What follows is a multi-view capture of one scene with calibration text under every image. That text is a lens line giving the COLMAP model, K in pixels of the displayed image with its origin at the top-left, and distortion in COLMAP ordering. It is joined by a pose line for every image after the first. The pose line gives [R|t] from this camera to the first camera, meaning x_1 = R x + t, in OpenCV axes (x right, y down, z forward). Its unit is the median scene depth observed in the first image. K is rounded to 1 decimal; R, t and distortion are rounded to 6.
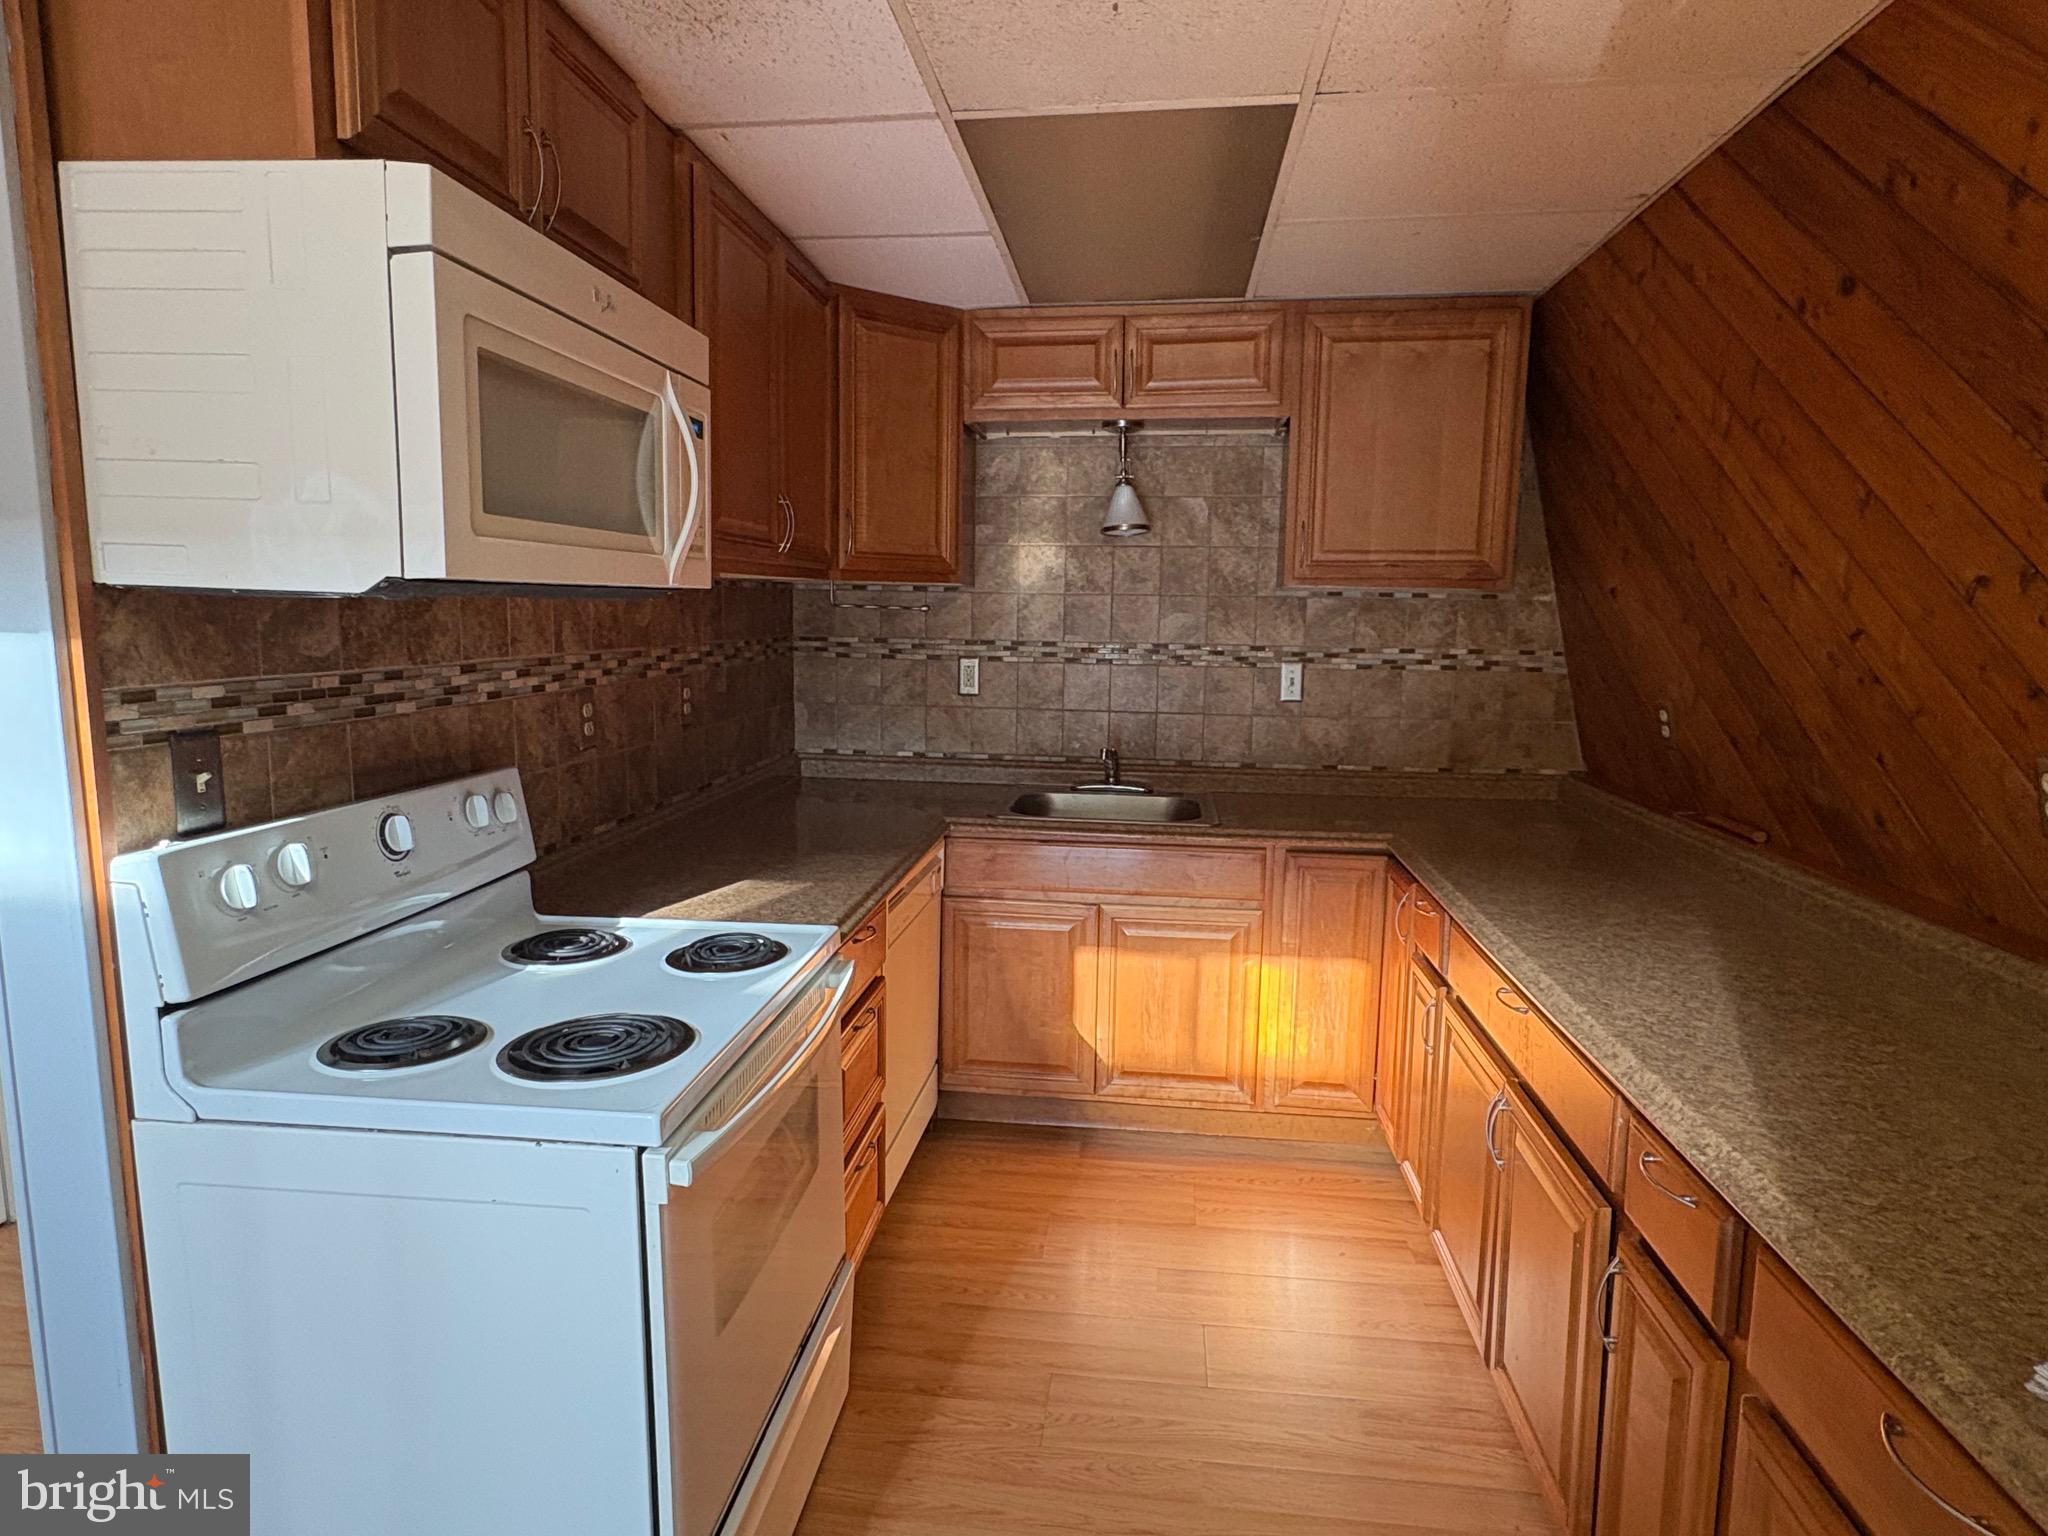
lens RADIAL K [[1127.6, 0, 1022.2], [0, 1127.6, 759.6], [0, 0, 1]] dist [0.014490, -0.006577]
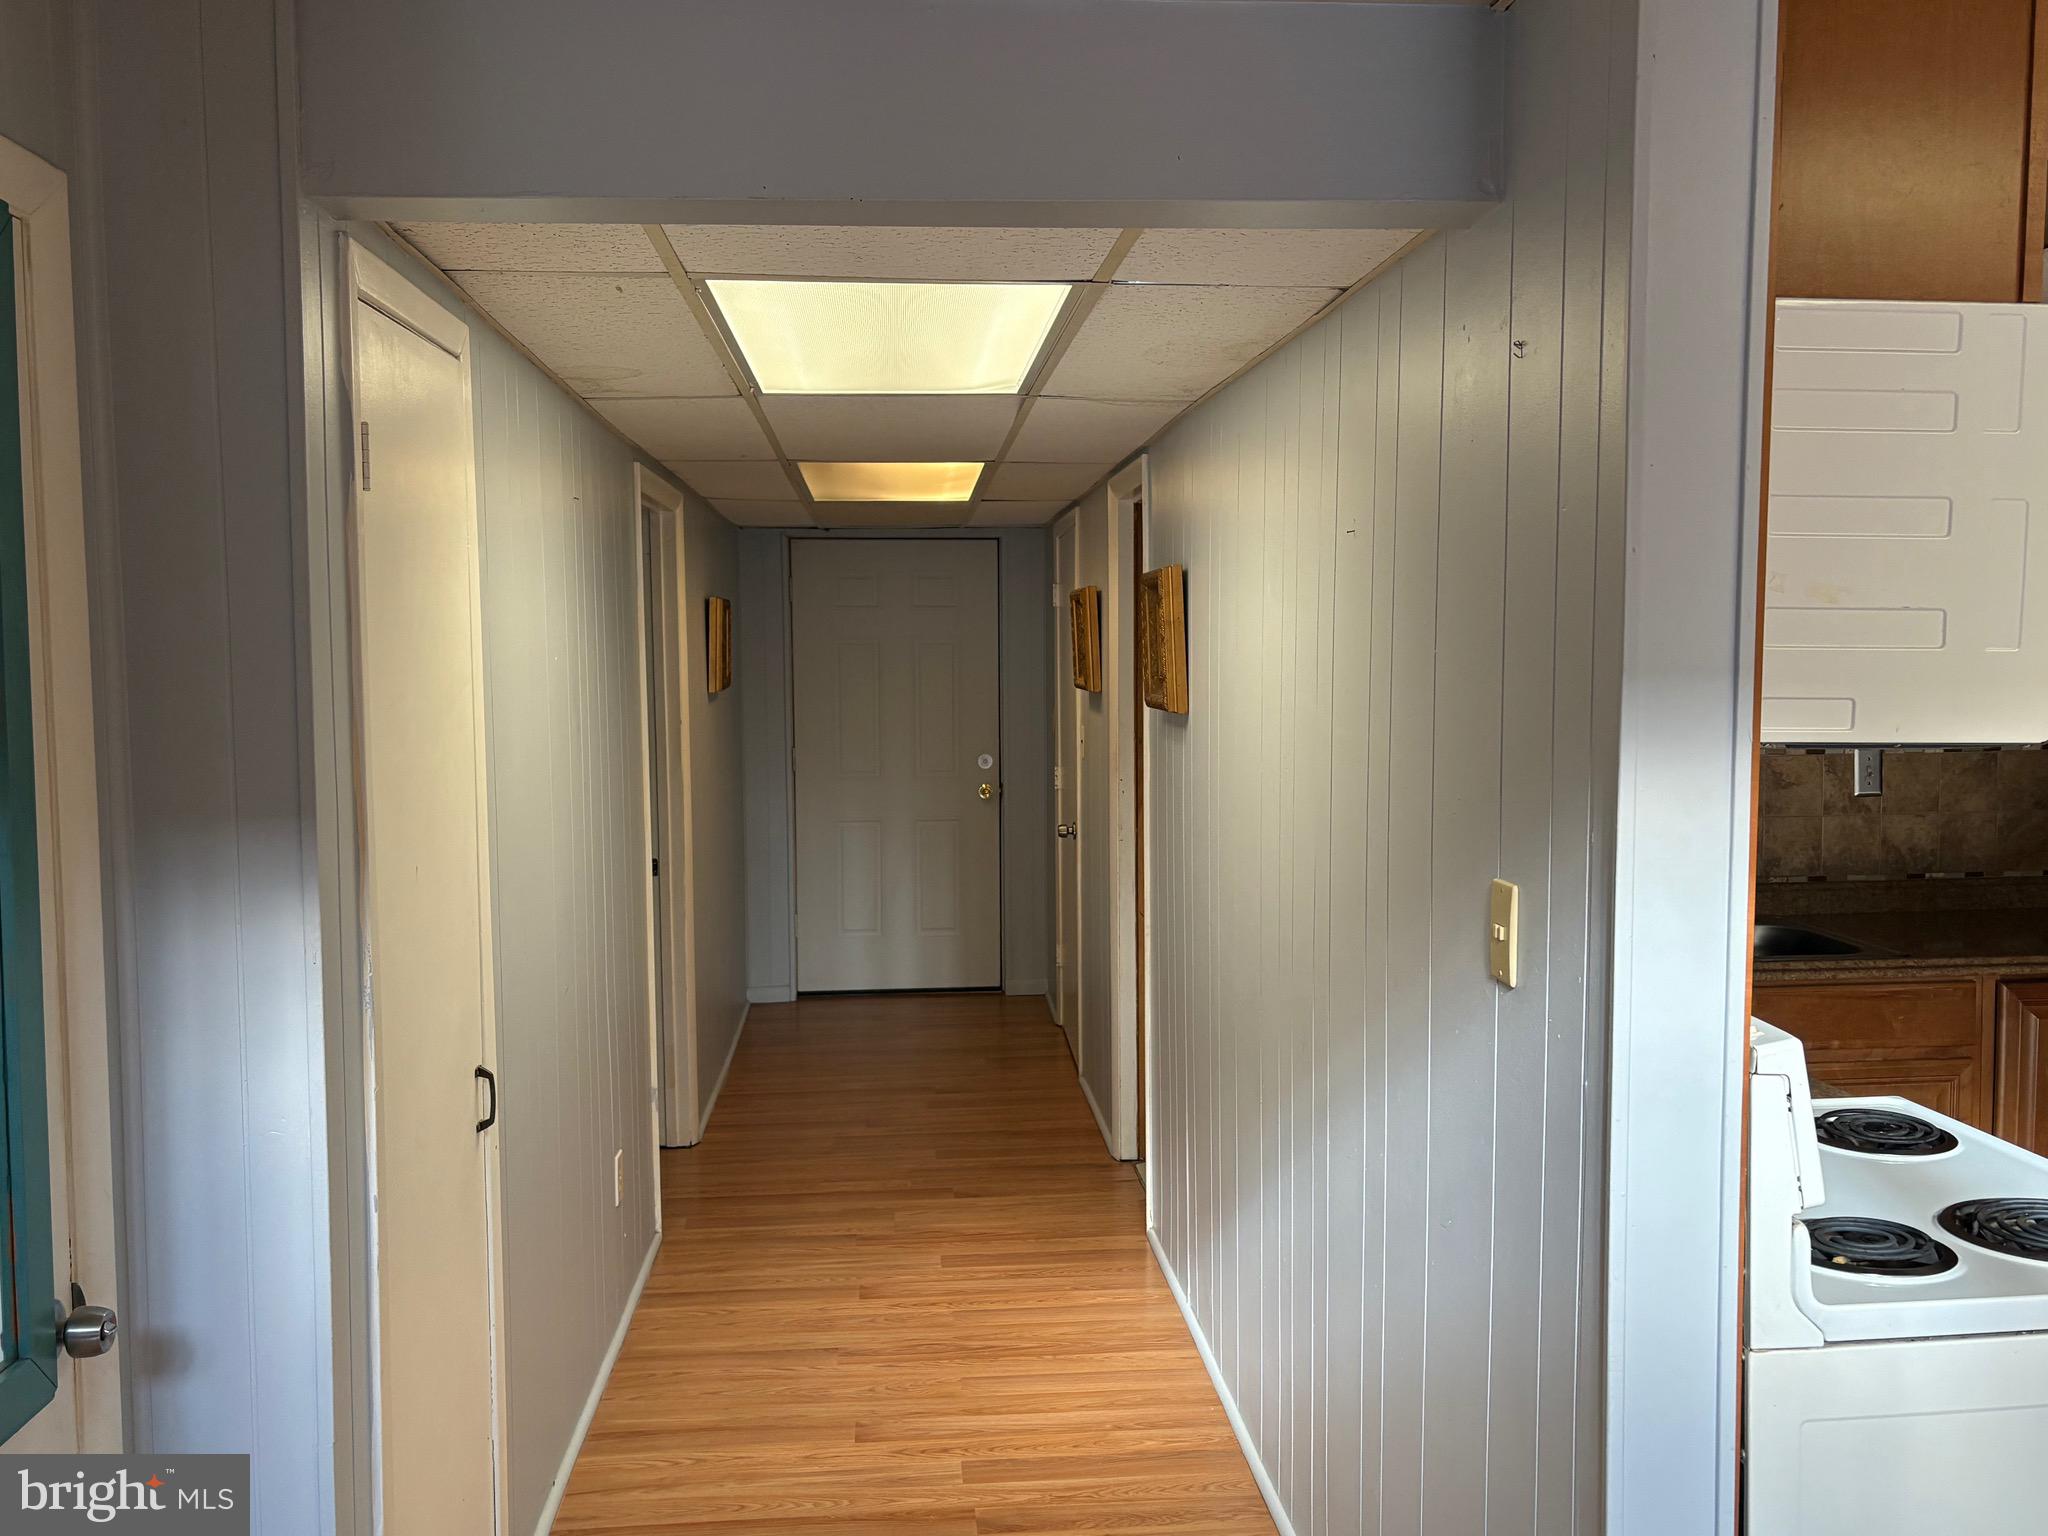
lens RADIAL K [[1744.6, 0, 1028.4], [0, 1744.6, 763.7], [0, 0, 1]] dist [-0.010278, -0.007619]
pose [[0.978618, -0.035538, 0.202595, -0.662360], [0.049144, 0.996833, -0.062524, -0.029840], [-0.199731, 0.071143, 0.977265, -0.085987]]
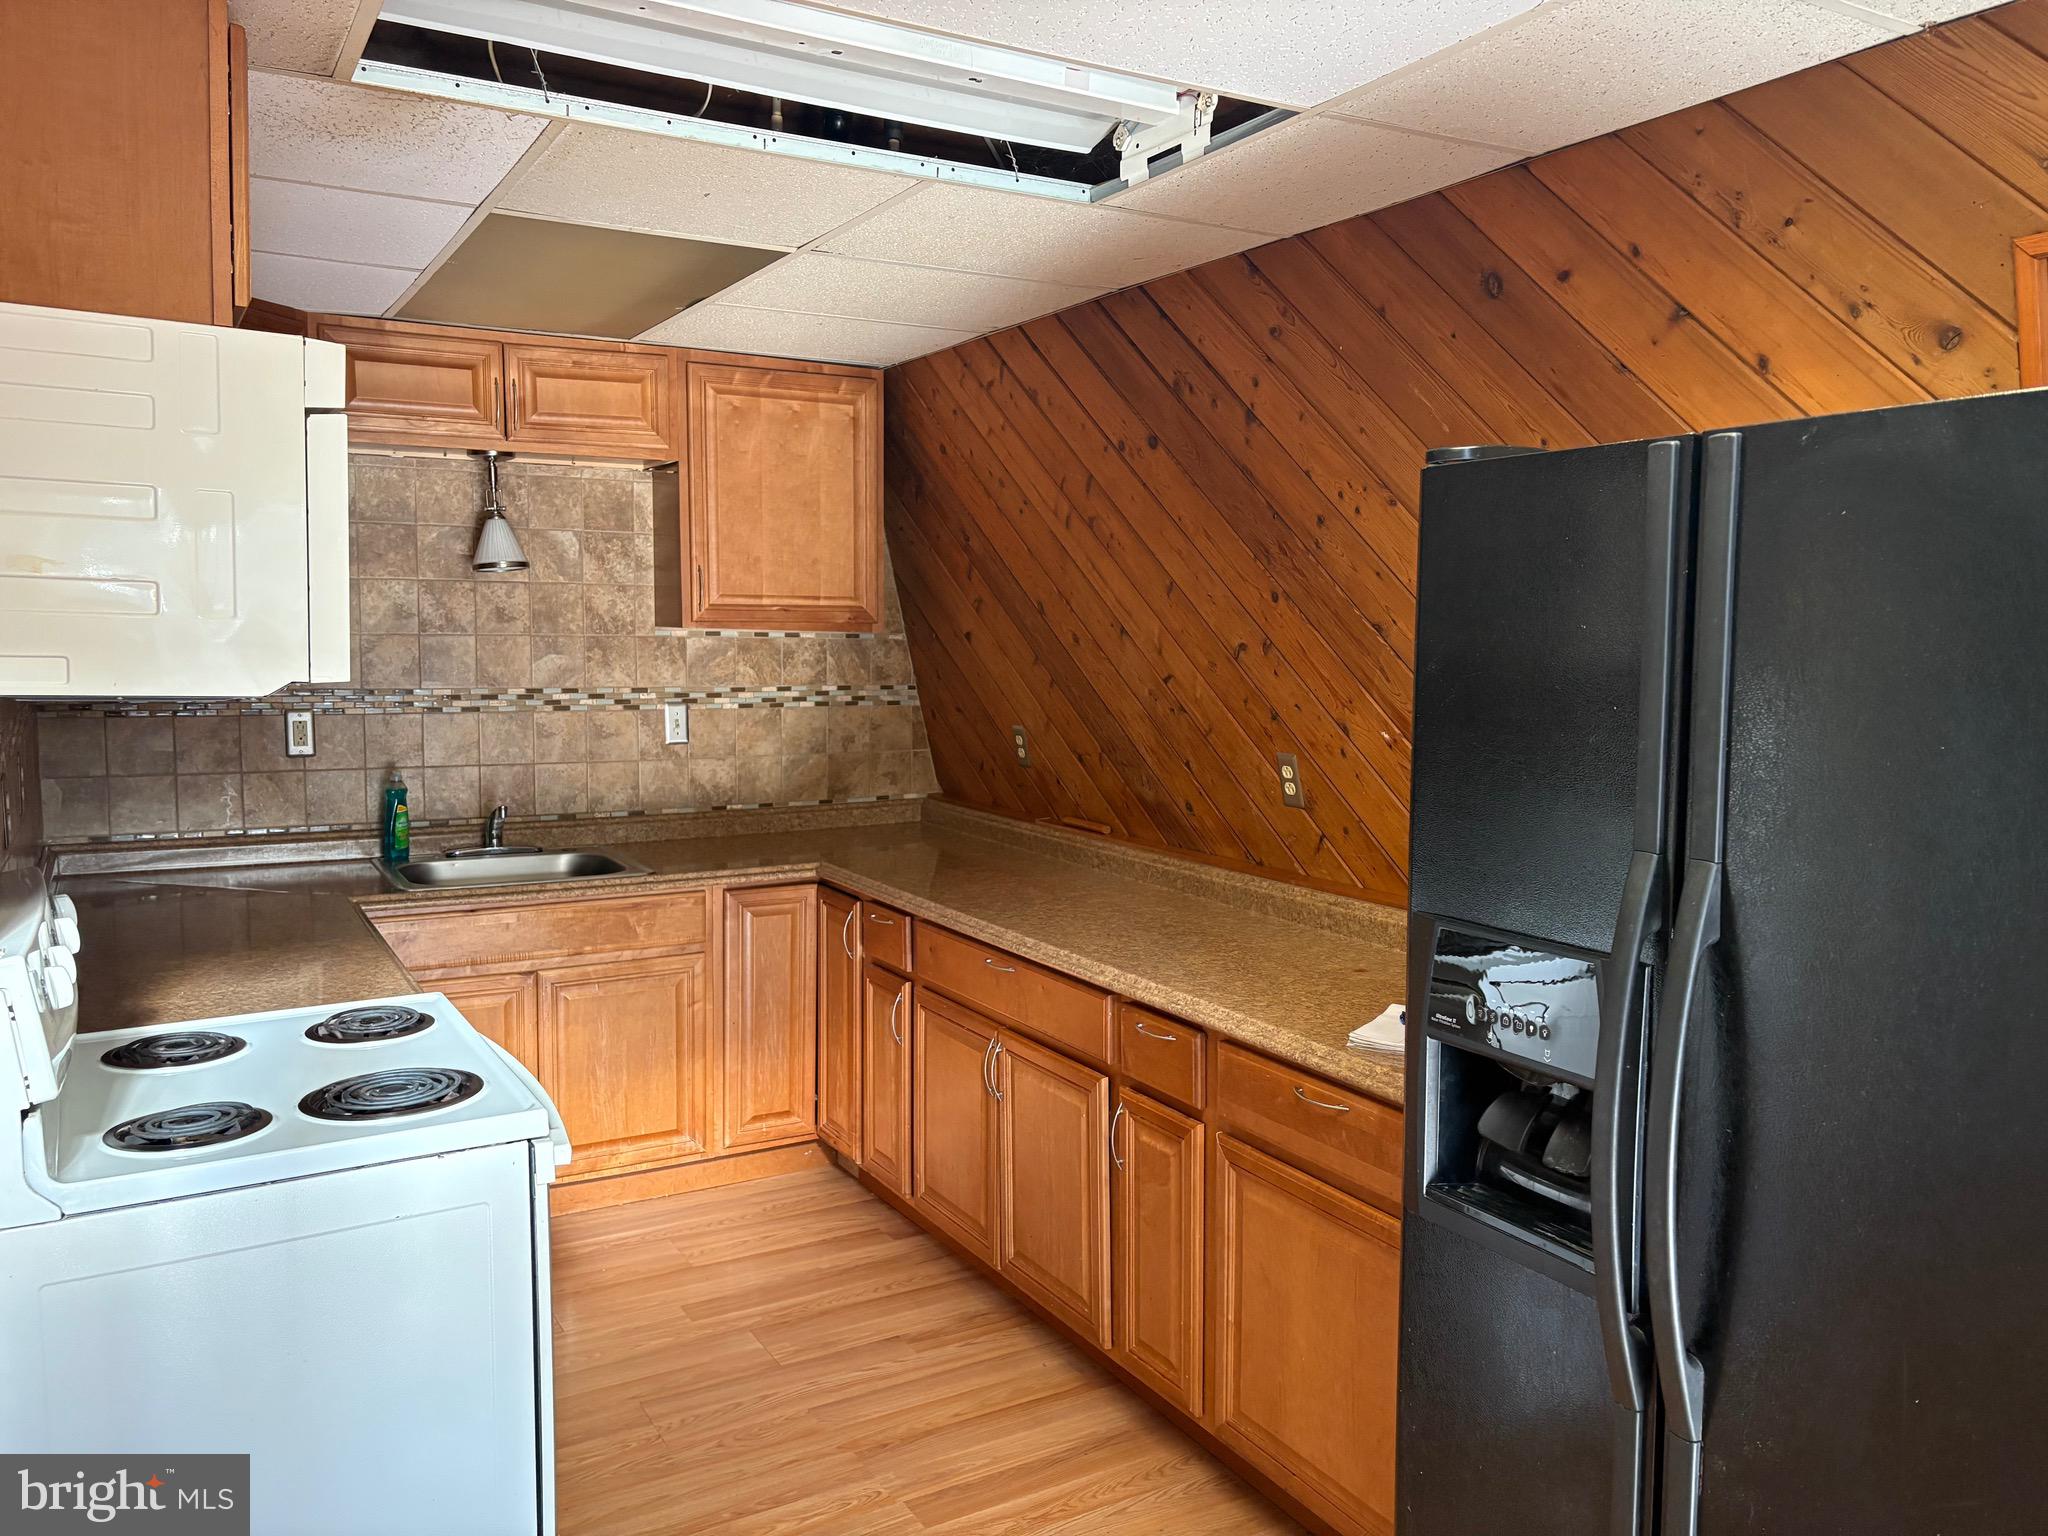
lens RADIAL K [[1537.9, 0, 1031.3], [0, 1537.9, 757.4], [0, 0, 1]] dist [0.049095, -0.034247]
pose [[0.798988, -0.057892, 0.598554, -0.354838], [0.078817, 0.996850, -0.008796, -0.004619], [-0.596159, 0.054204, 0.801034, -0.275771]]
